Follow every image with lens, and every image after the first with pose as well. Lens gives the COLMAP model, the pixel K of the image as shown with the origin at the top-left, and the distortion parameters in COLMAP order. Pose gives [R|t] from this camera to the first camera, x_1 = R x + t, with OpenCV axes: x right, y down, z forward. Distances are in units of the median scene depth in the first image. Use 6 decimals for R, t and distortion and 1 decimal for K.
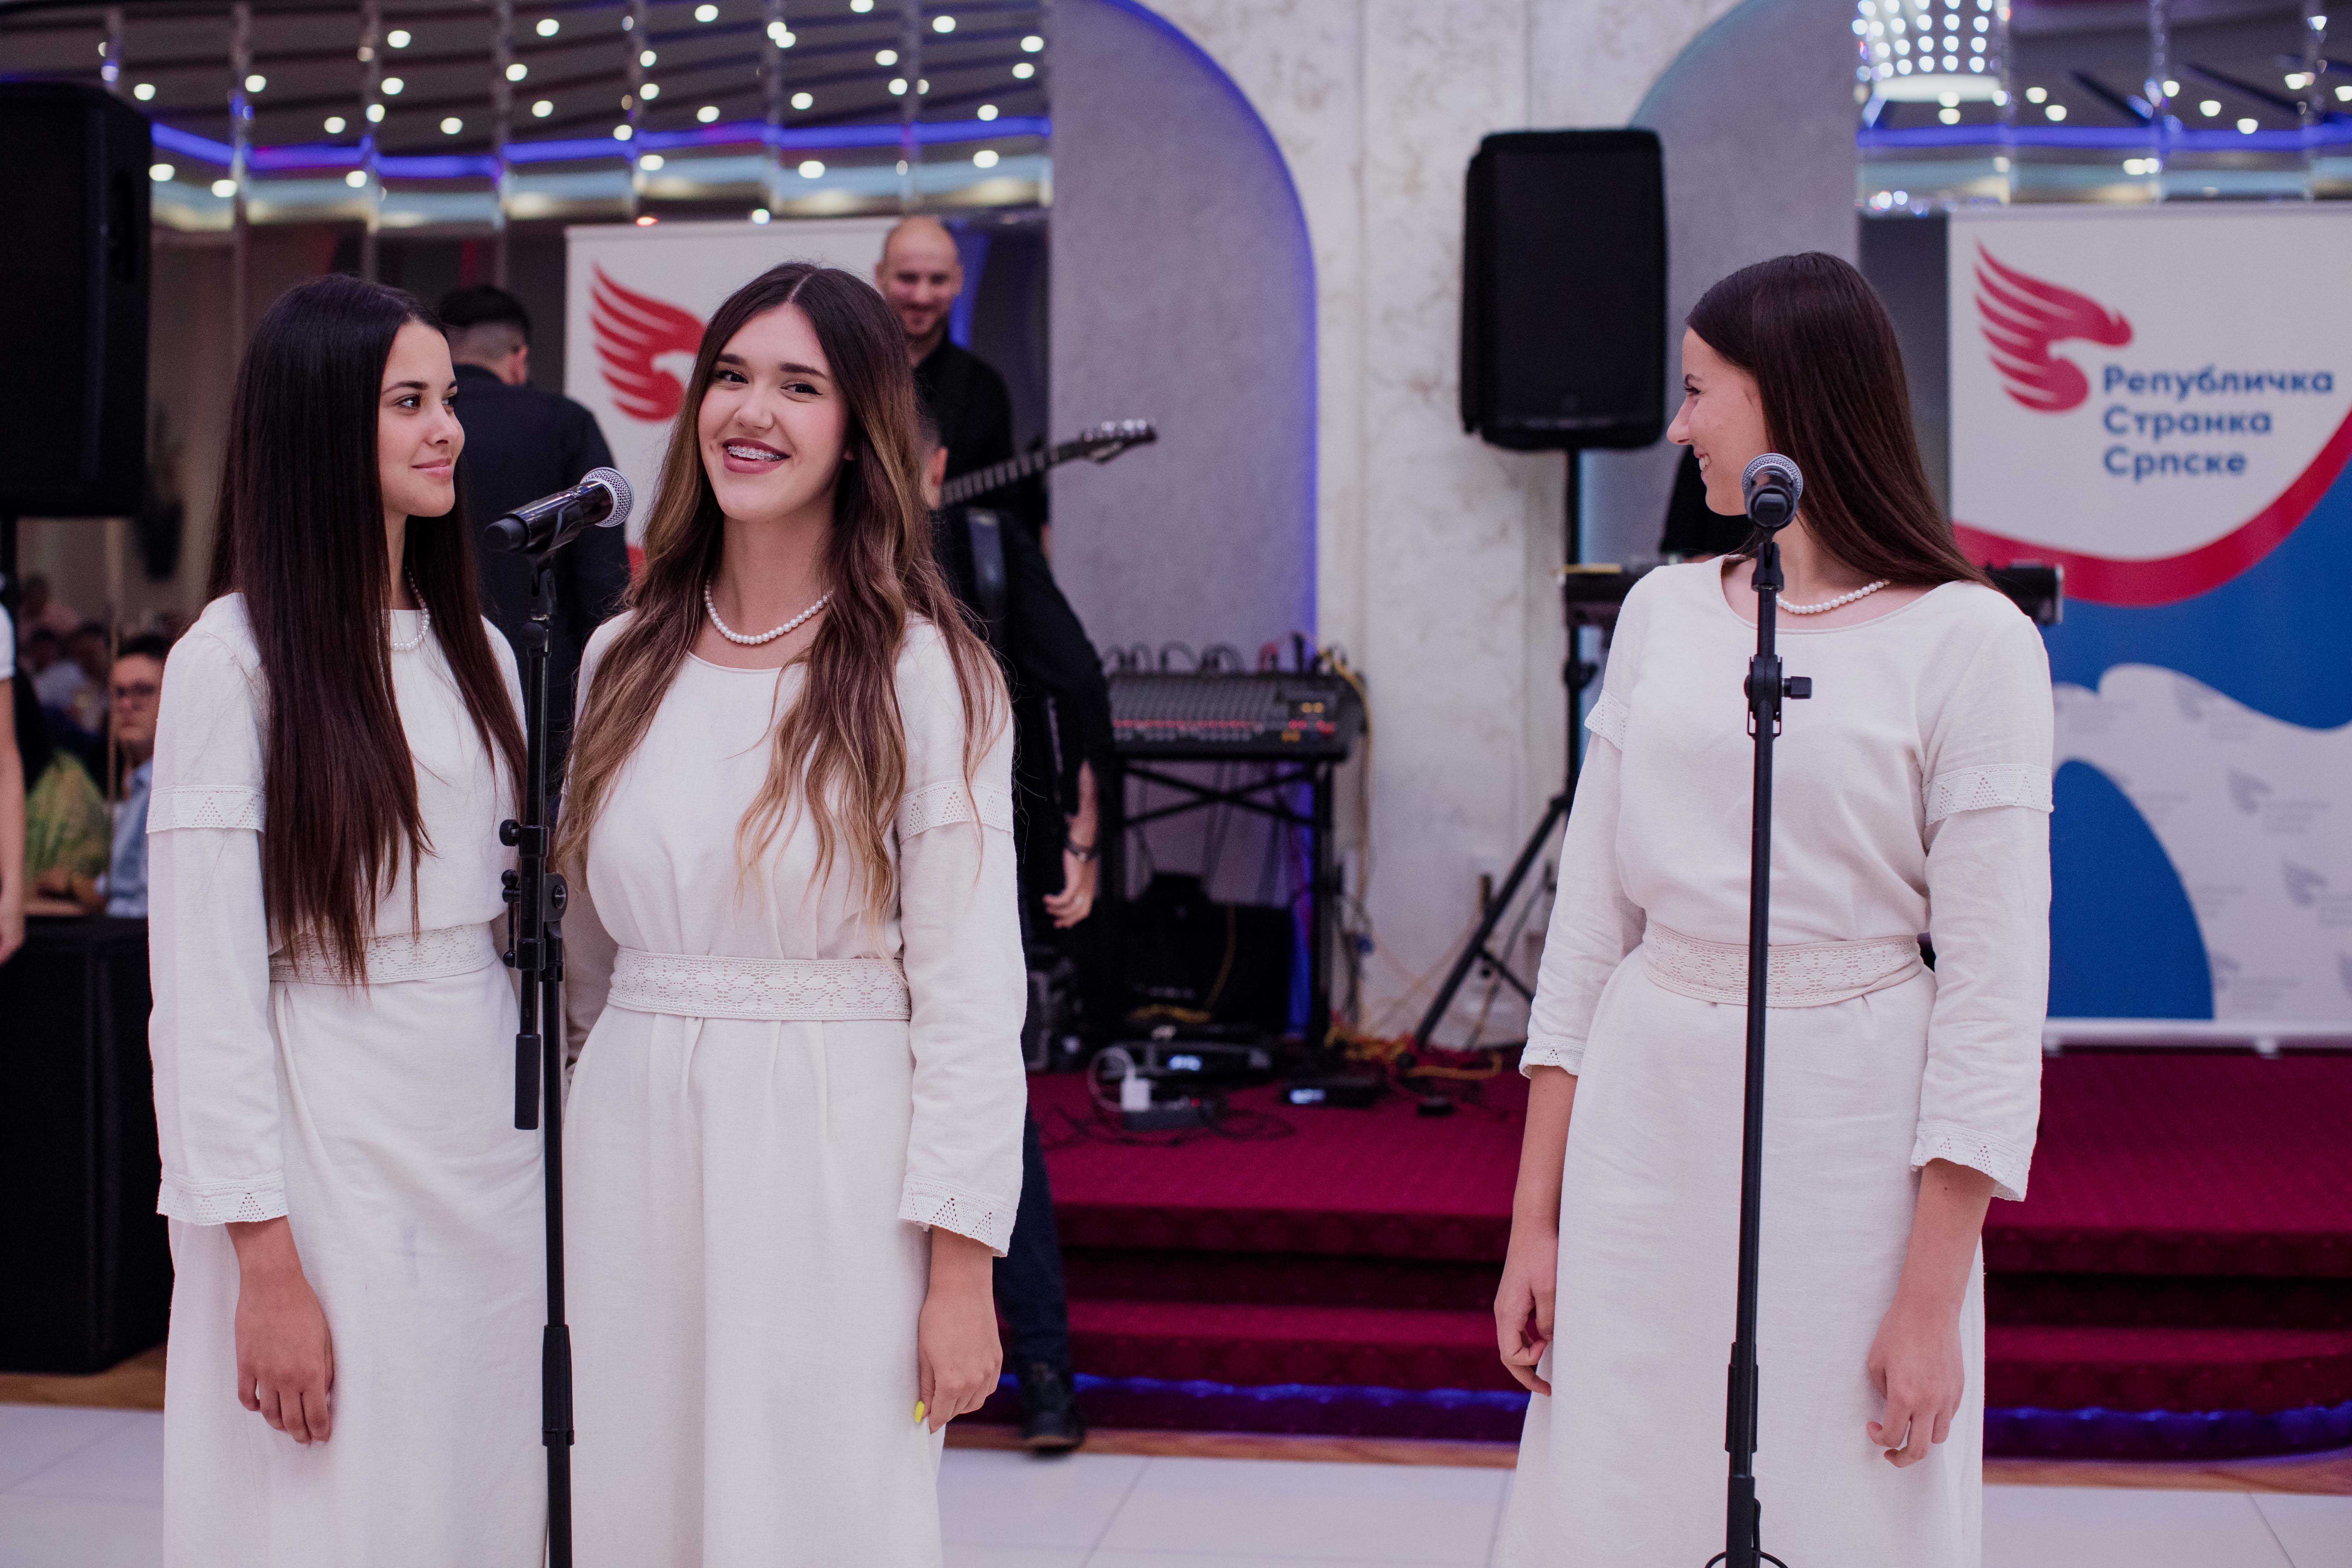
lens RADIAL K [[3701.5, 0, 1176.0], [0, 3701.5, 784.0], [0, 0, 1]] dist [-0.190272, 0.479075]
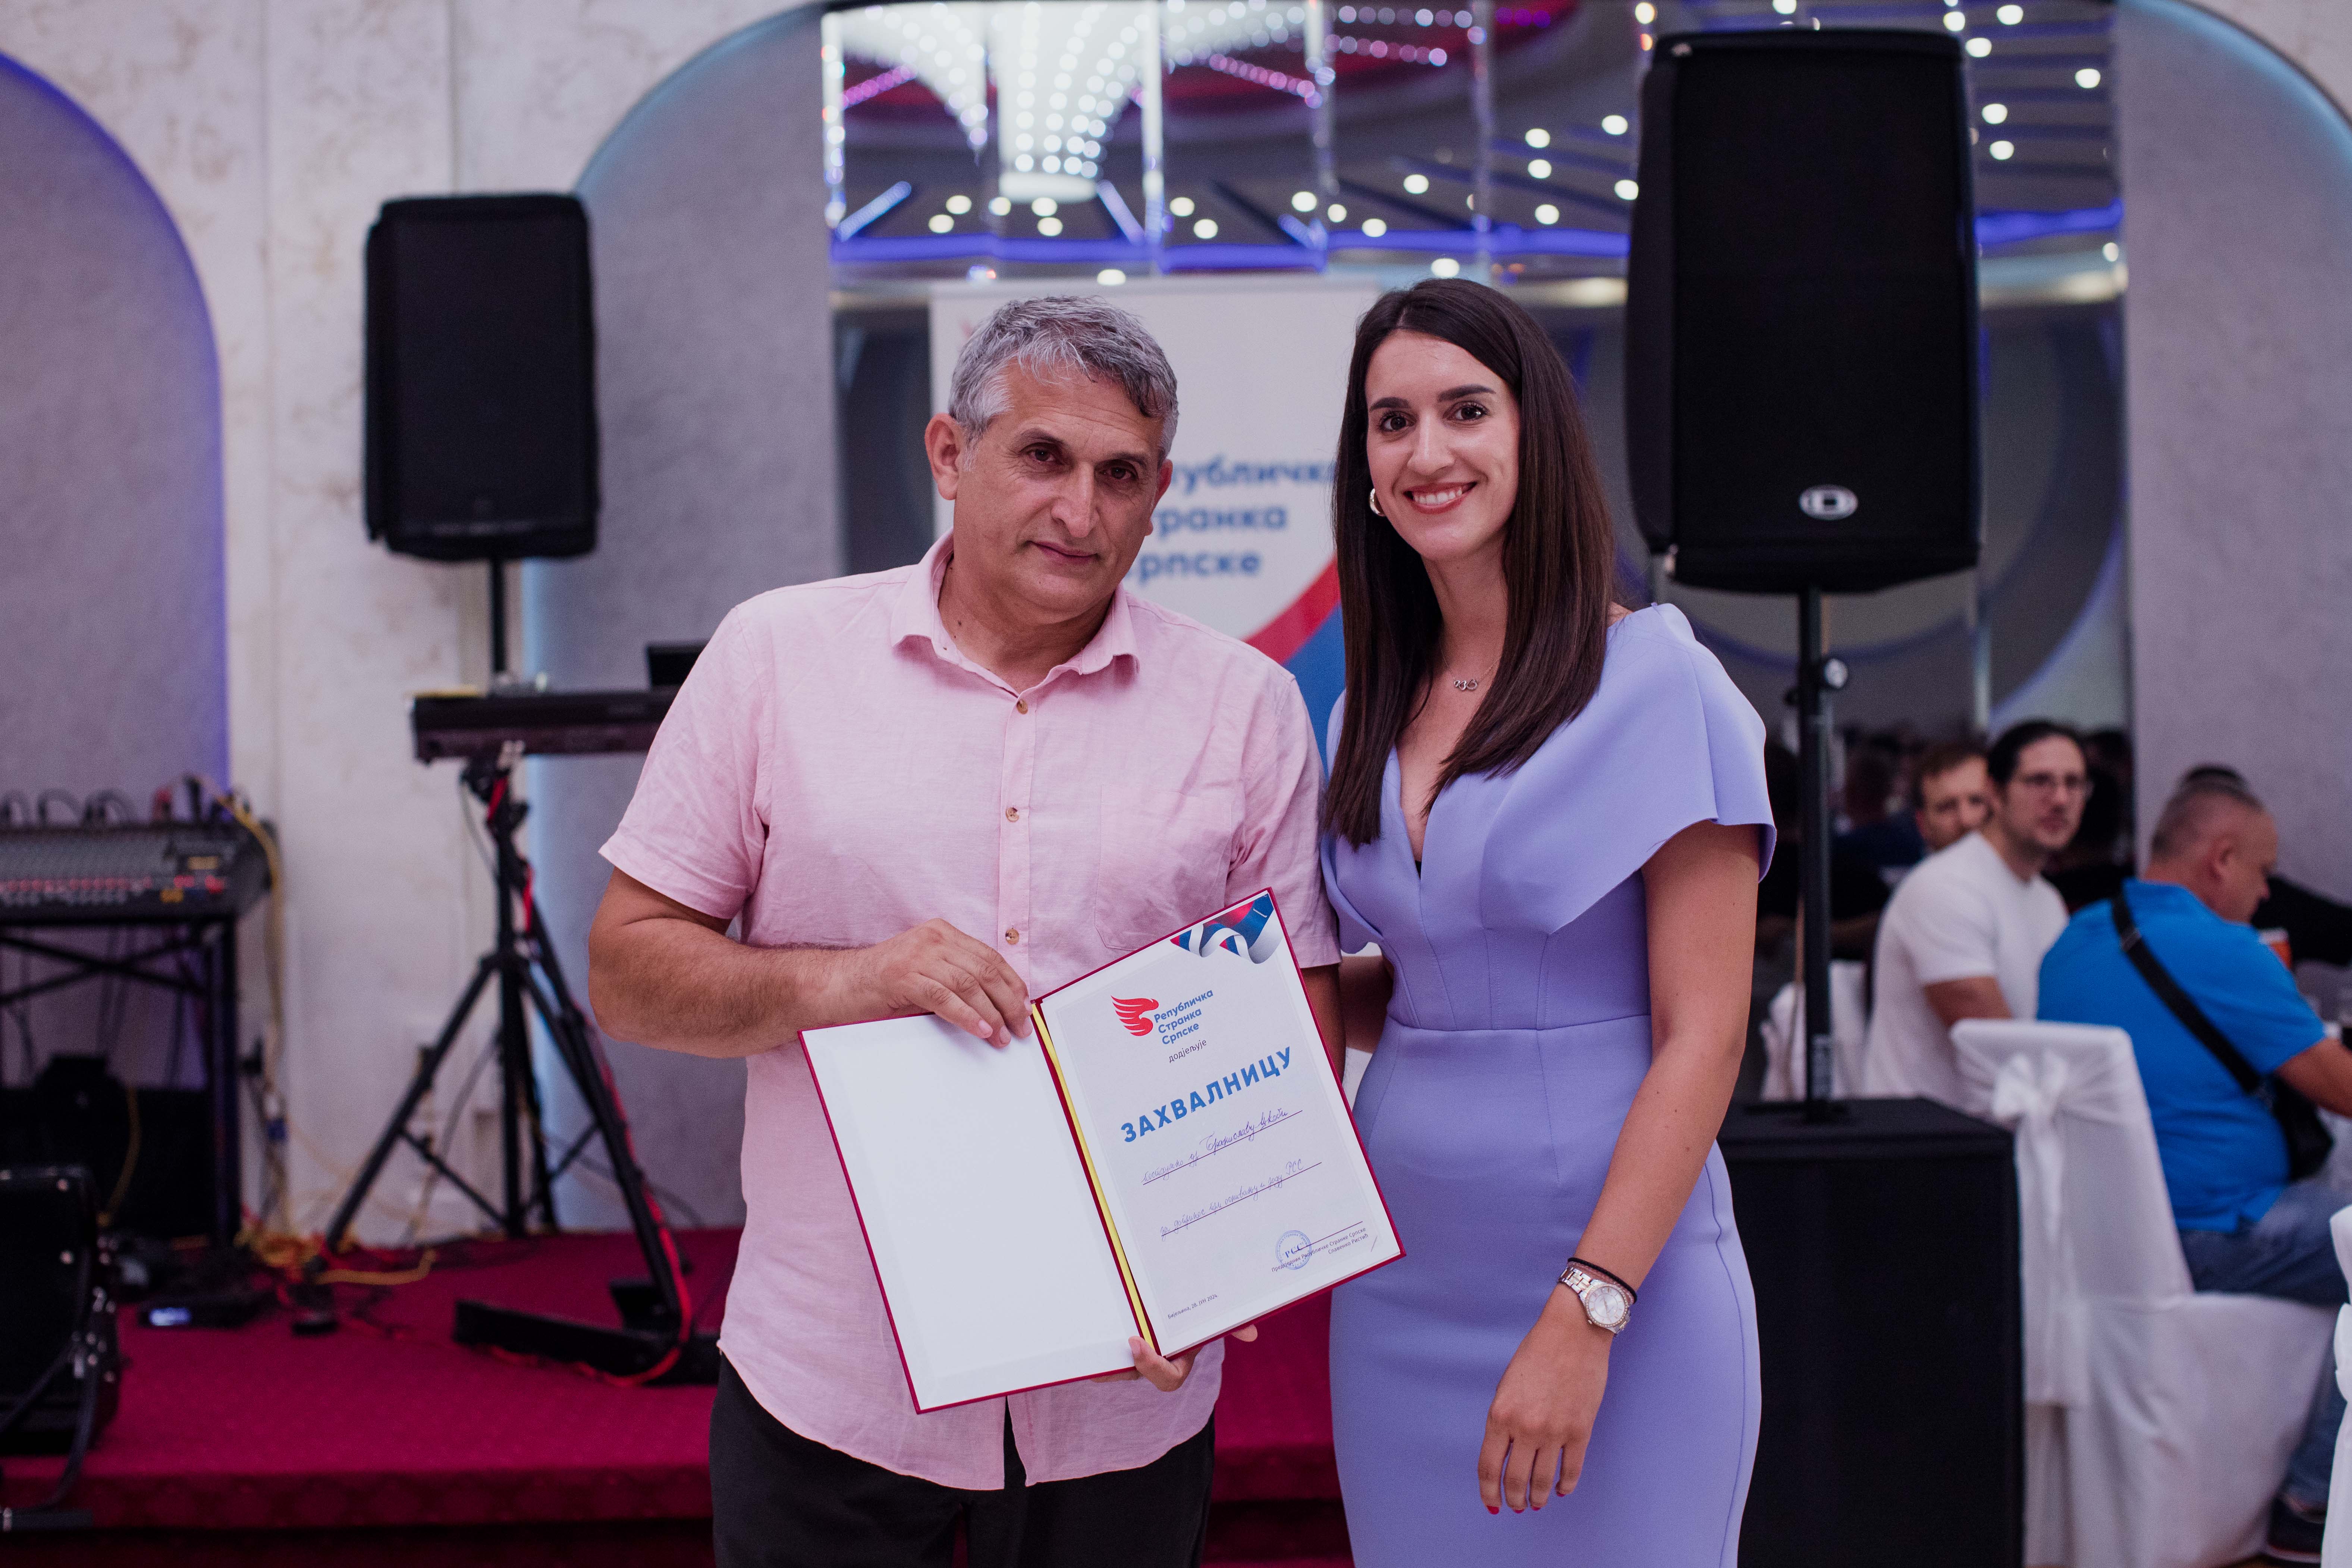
lens RADIAL K [[3701.5, 0, 1176.0], [0, 3701.5, 784.0], [0, 0, 1]] dist [-0.190272, 0.479075]
pose [[0.979053, -0.022847, 0.202319, 0.084468], [0.030452, 0.998939, -0.034554, -0.002104], [-0.201314, 0.039991, 0.978710, 0.108849]]
